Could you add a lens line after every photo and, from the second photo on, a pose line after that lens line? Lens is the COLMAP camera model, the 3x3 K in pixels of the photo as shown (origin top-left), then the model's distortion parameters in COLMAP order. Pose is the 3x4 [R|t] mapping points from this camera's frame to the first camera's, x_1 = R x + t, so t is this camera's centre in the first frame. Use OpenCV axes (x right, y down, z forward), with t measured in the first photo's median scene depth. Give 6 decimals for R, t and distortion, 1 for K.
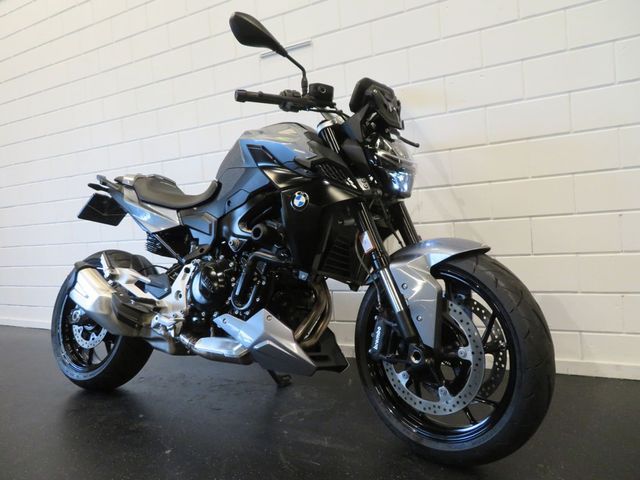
lens RADIAL K [[451.9, 0, 320.0], [0, 451.9, 240.0], [0, 0, 1]] dist [-0.004420, -0.003192]
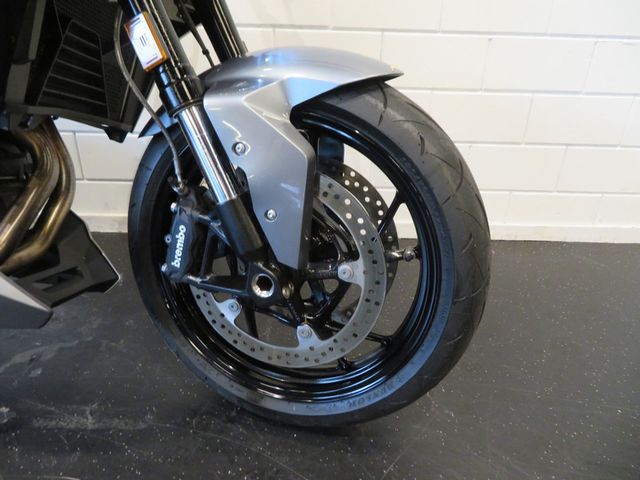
lens RADIAL K [[451.9, 0, 320.0], [0, 451.9, 240.0], [0, 0, 1]] dist [-0.004420, -0.003192]
pose [[0.877052, -0.106861, 0.468360, 0.028426], [-0.073215, 0.933823, 0.350162, 0.019357], [-0.474784, -0.341401, 0.811187, 0.513691]]
